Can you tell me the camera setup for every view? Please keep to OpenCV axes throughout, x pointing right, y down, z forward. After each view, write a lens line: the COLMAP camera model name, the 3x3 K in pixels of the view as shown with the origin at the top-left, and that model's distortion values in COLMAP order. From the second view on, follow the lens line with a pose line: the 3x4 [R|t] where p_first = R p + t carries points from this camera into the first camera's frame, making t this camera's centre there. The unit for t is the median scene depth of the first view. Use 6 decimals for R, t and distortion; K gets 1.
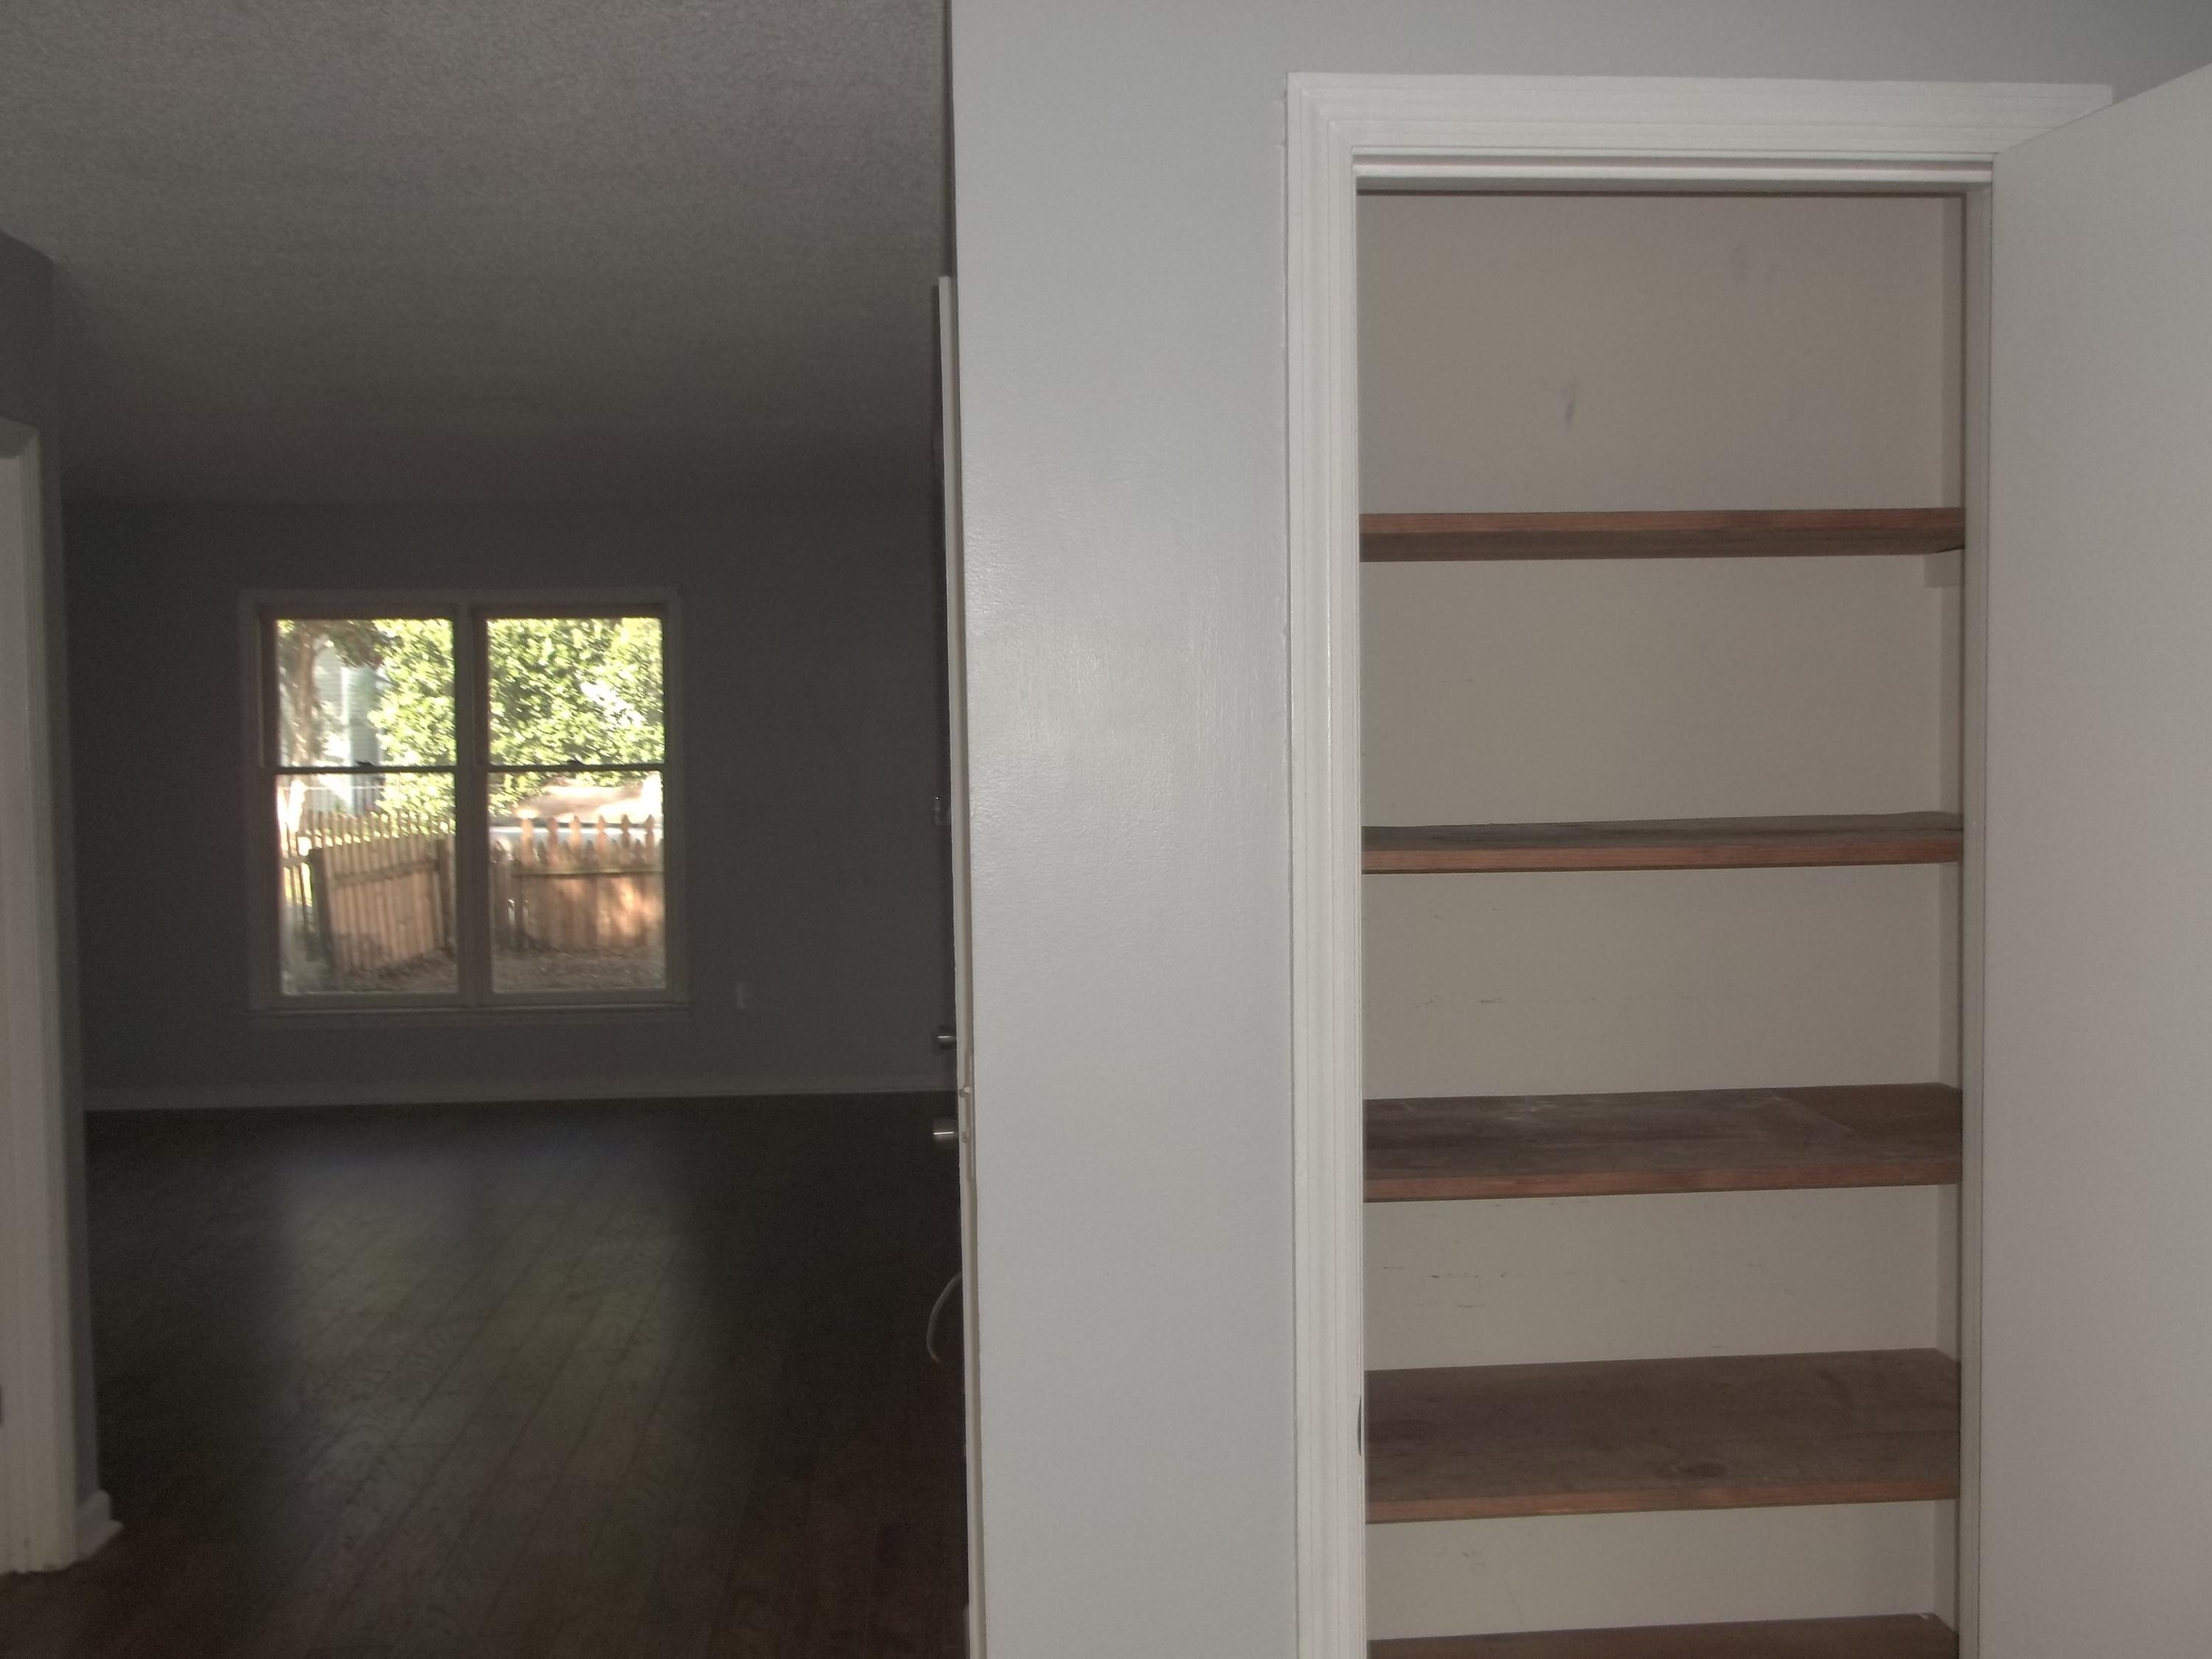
lens RADIAL K [[2156.1, 0, 1116.6], [0, 2156.1, 831.9], [0, 0, 1]] dist [-0.002176, 0.019790]
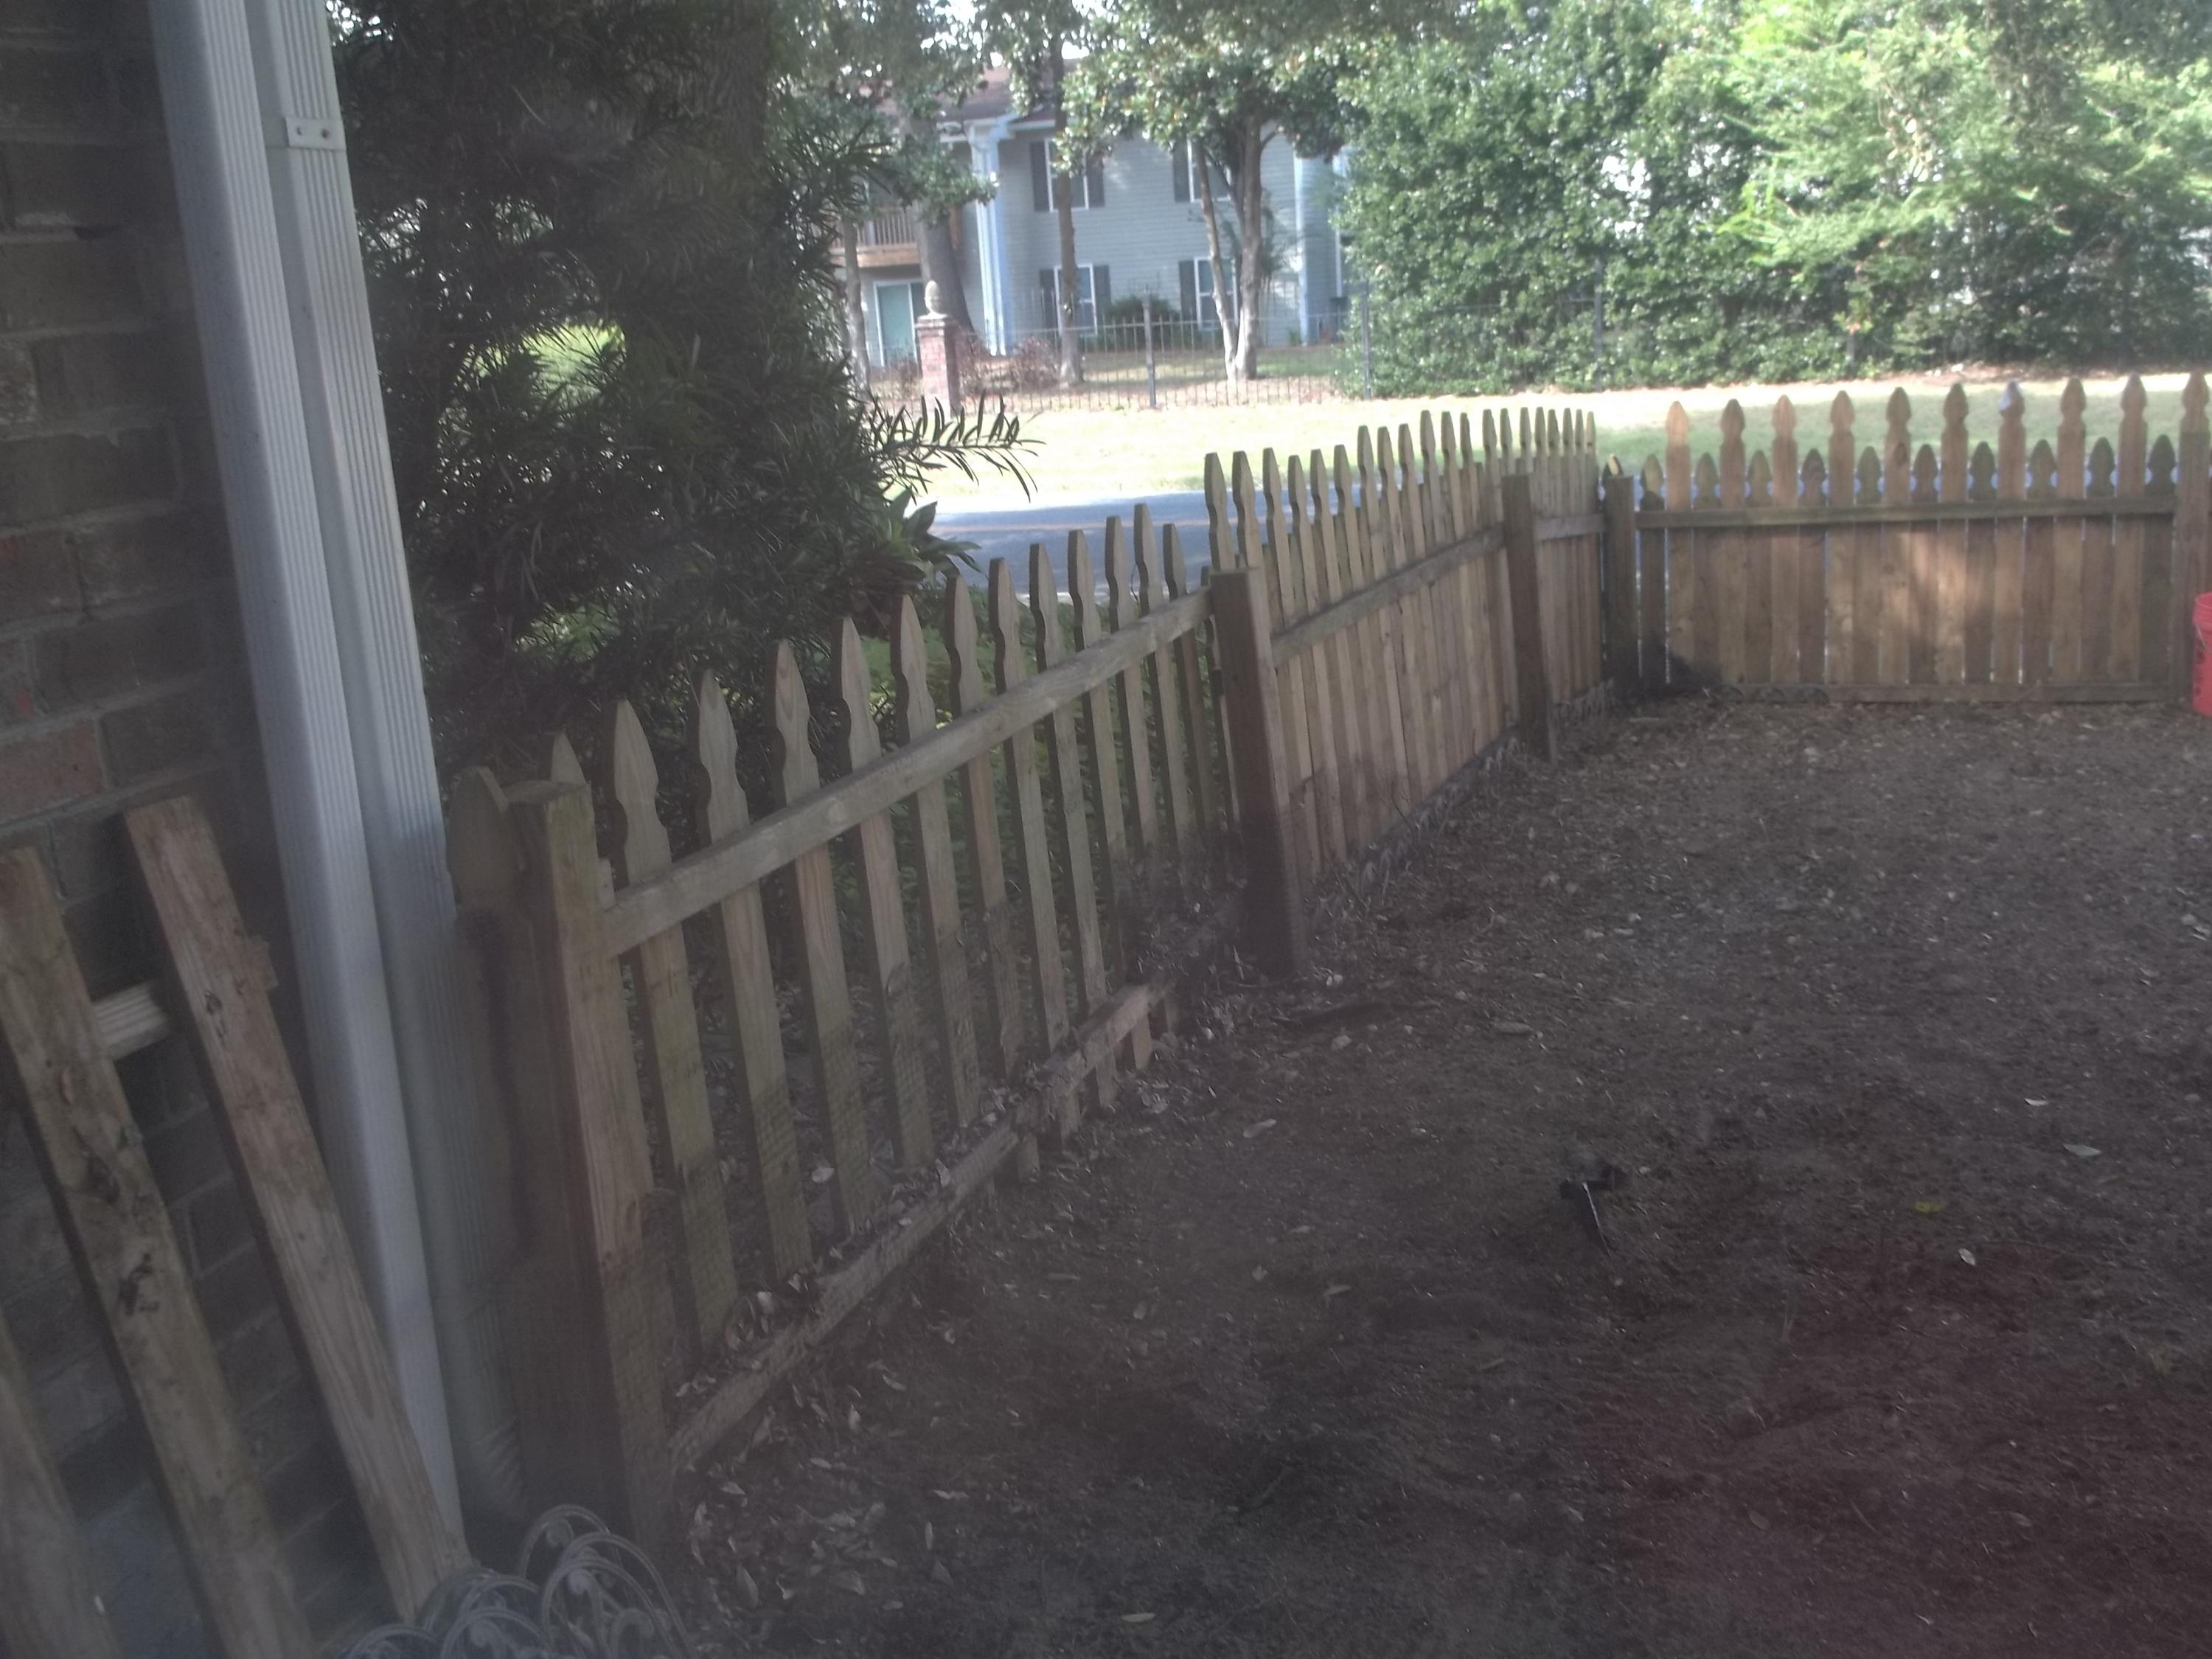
lens RADIAL K [[2156.1, 0, 1116.6], [0, 2156.1, 831.9], [0, 0, 1]] dist [-0.002176, 0.019790]
pose [[0.909805, 0.059661, -0.410726, -0.084852], [0.033741, 0.975706, 0.216469, -0.009423], [0.413662, -0.210802, 0.885689, 0.236772]]
